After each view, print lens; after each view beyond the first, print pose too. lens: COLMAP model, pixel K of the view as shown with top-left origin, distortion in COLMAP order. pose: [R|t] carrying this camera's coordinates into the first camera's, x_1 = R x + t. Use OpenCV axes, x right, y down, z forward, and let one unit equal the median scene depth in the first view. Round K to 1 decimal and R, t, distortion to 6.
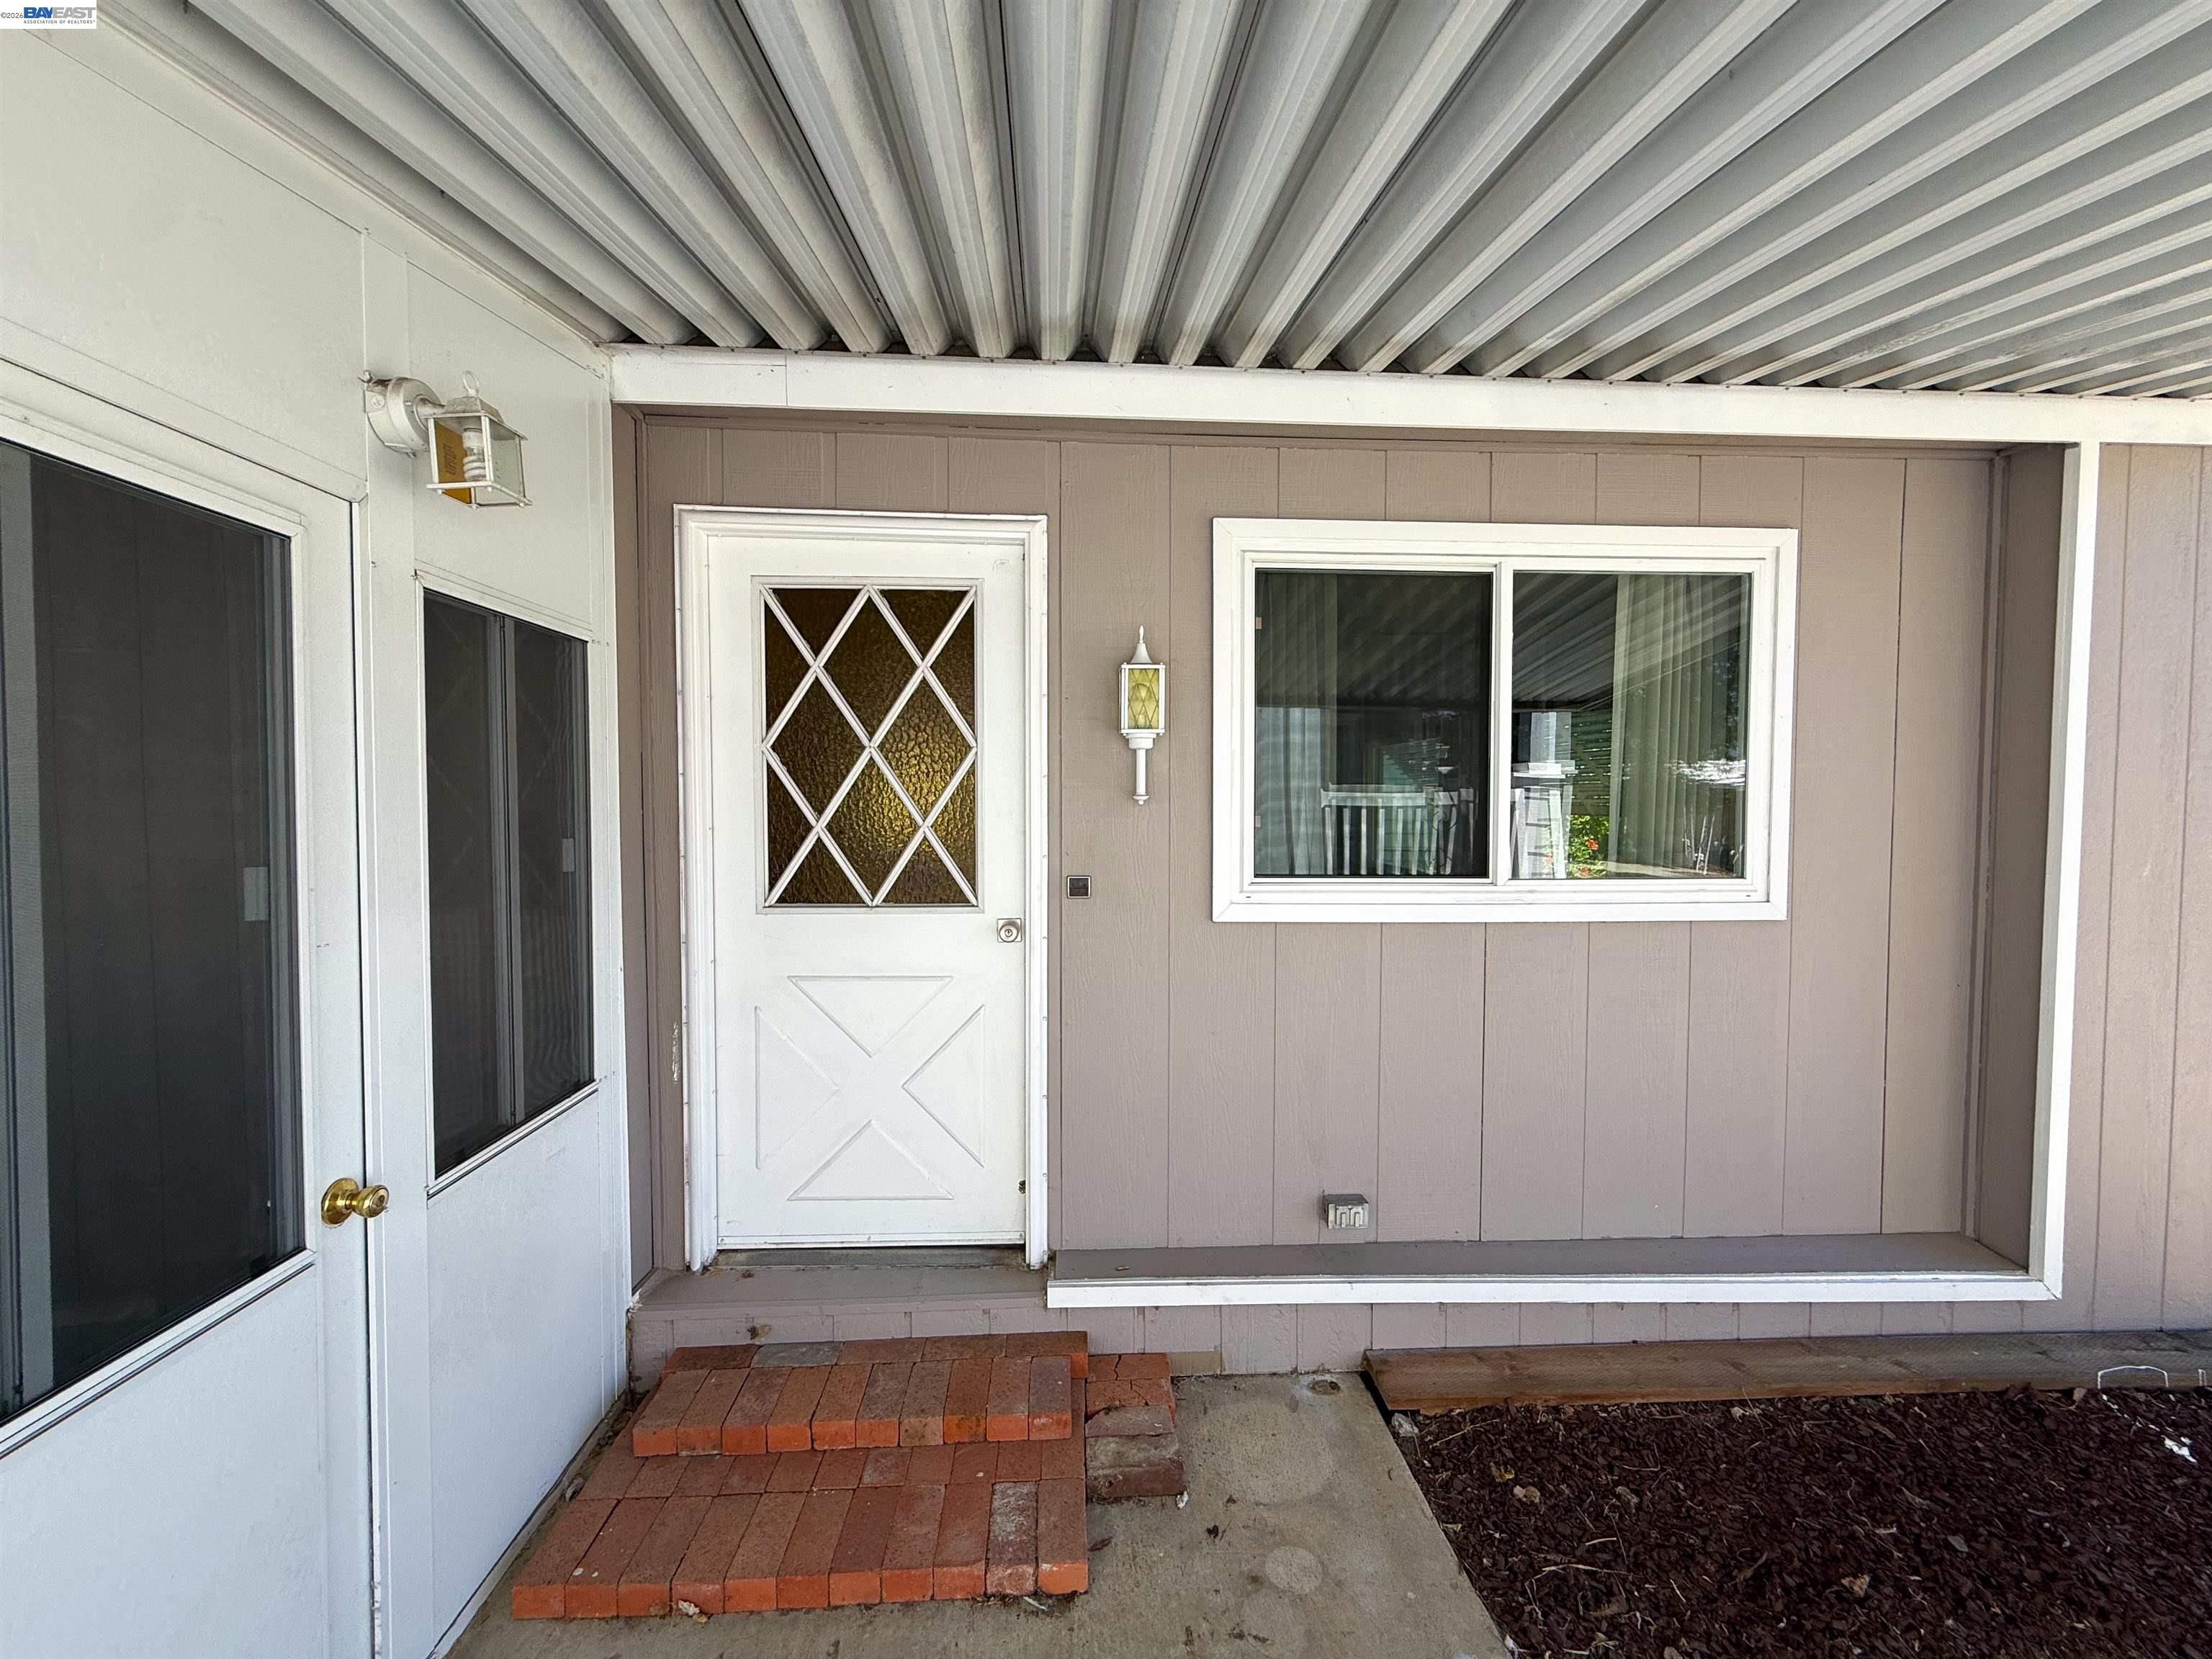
lens RADIAL K [[877.1, 0, 1094.3], [0, 877.1, 837.4], [0, 0, 1]] dist [-0.000192, 0.000671]
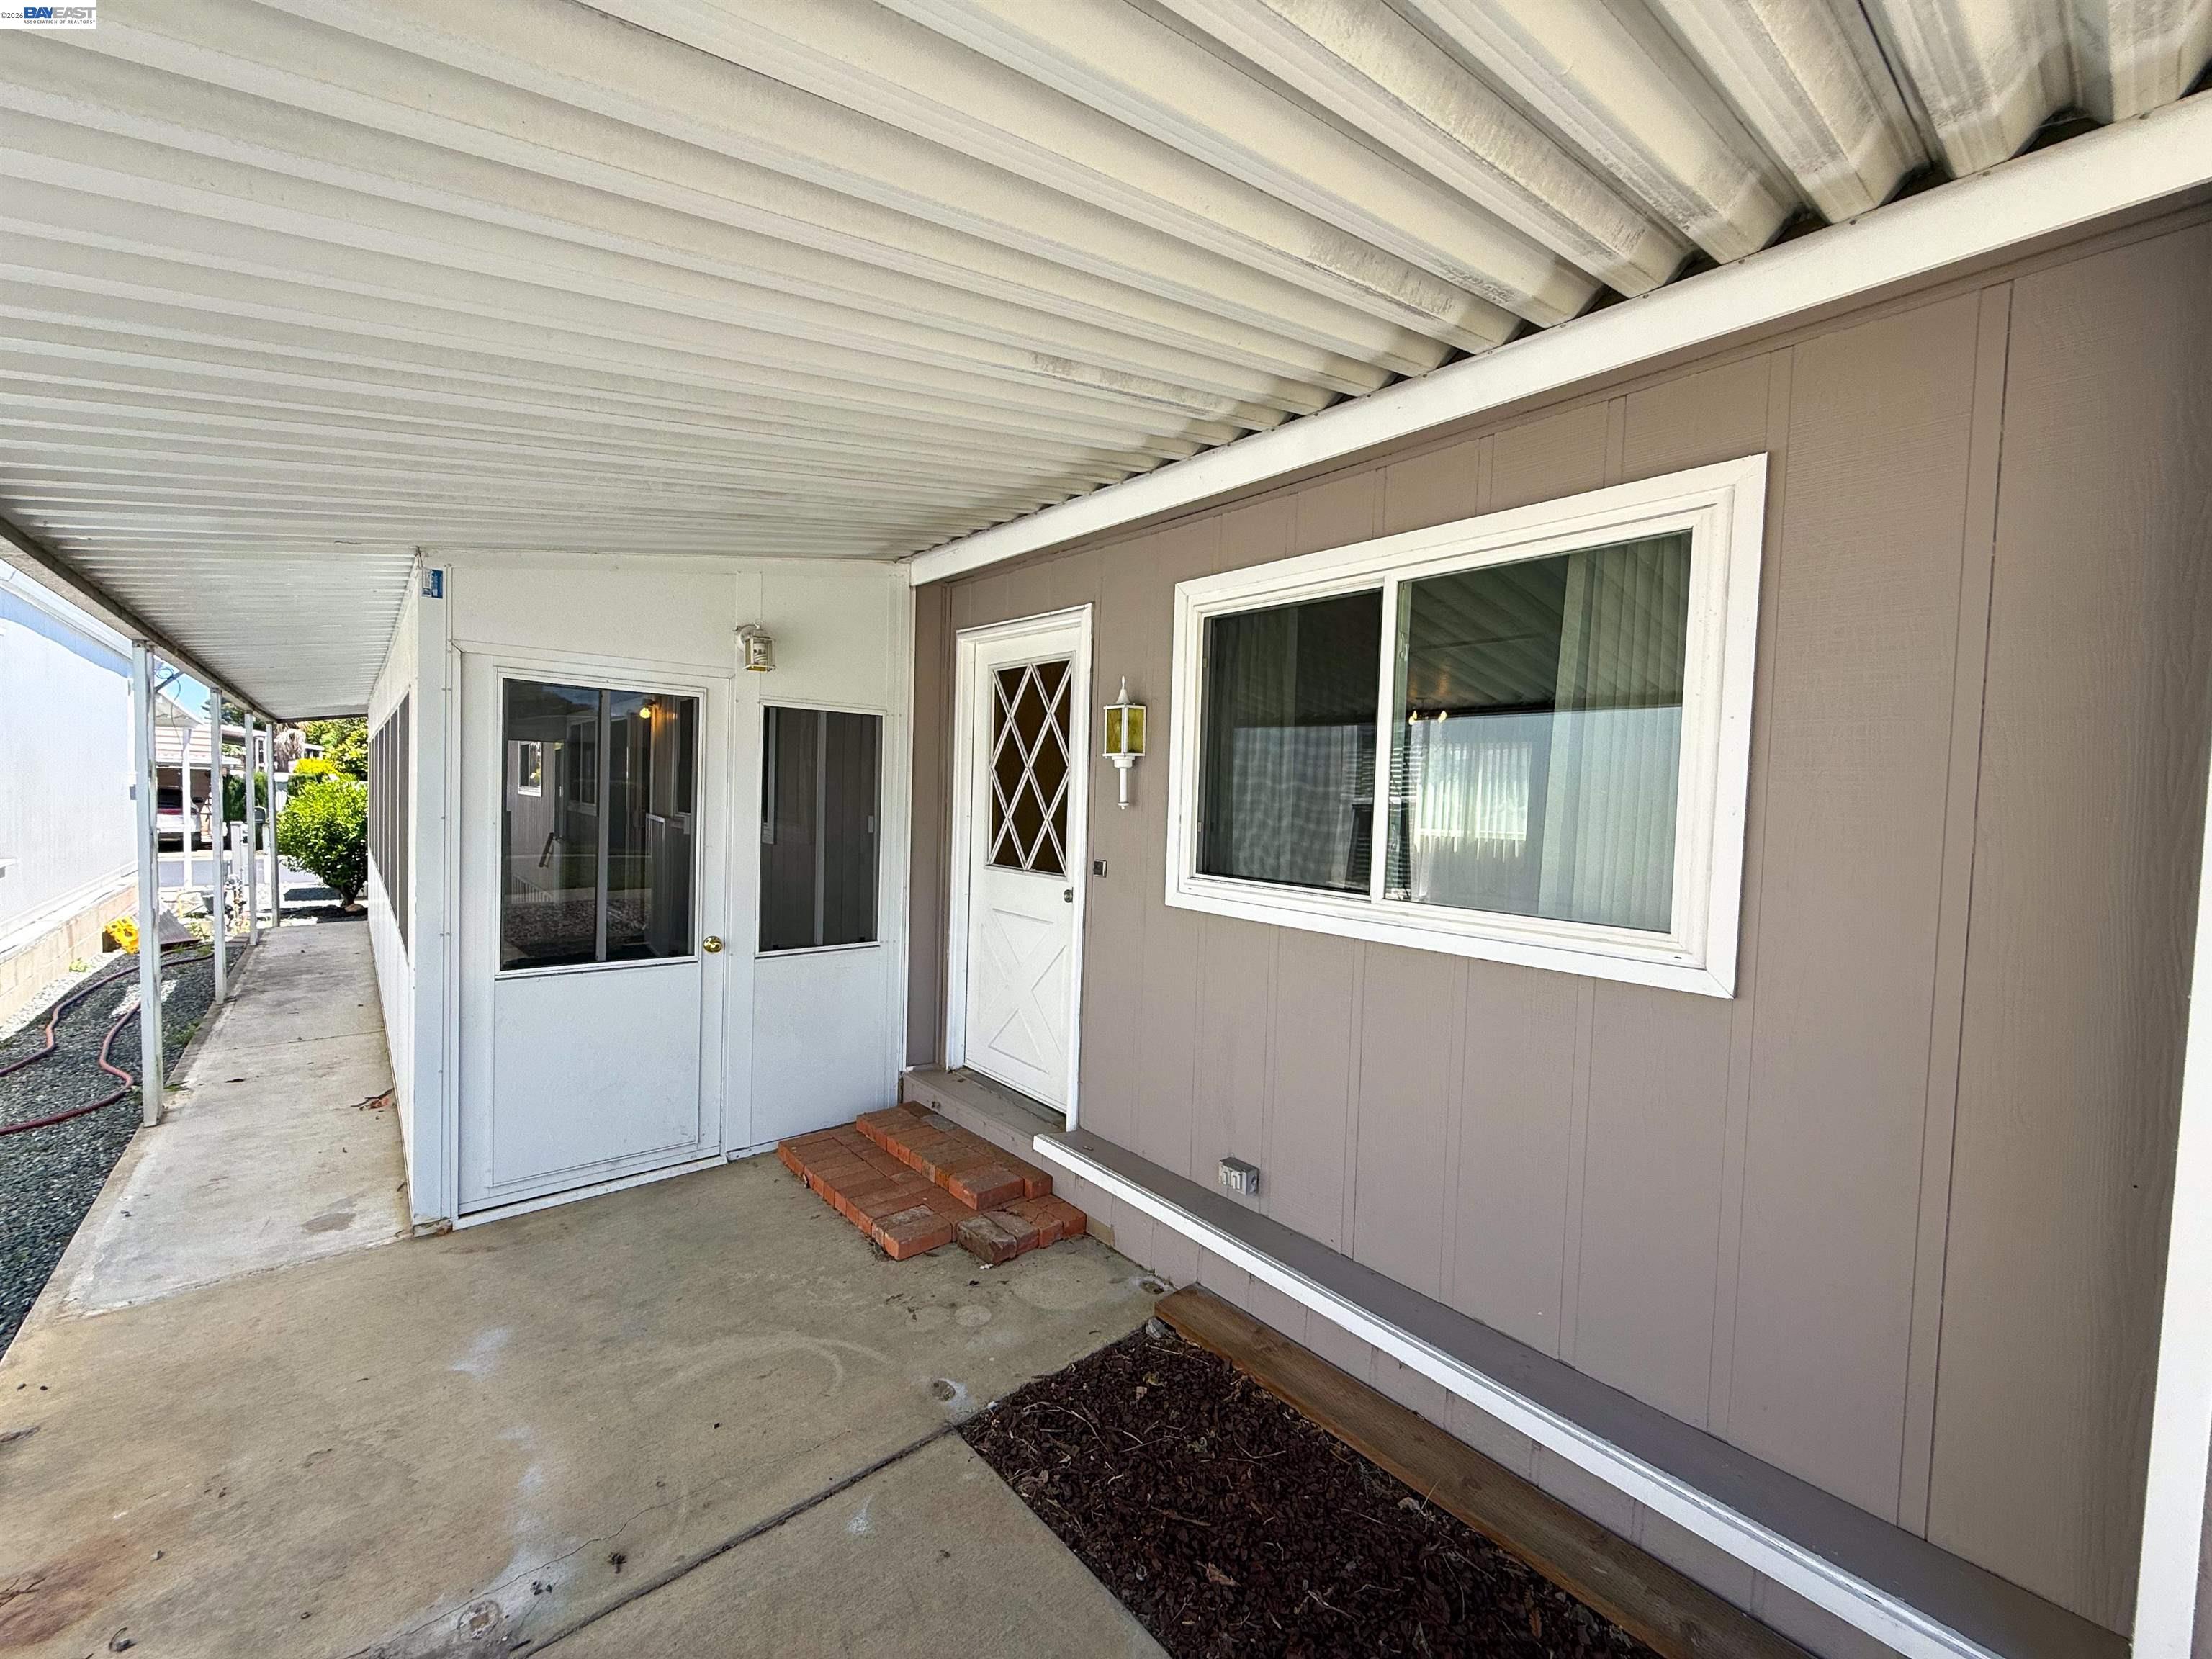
lens RADIAL K [[877.1, 0, 1094.4], [0, 877.1, 829.0], [0, 0, 1]] dist [-0.000192, 0.000671]
pose [[0.612705, 0.048834, -0.788802, 1.072023], [-0.059392, 0.998112, 0.015659, -0.026078], [0.788077, 0.037254, 0.614448, 0.147774]]
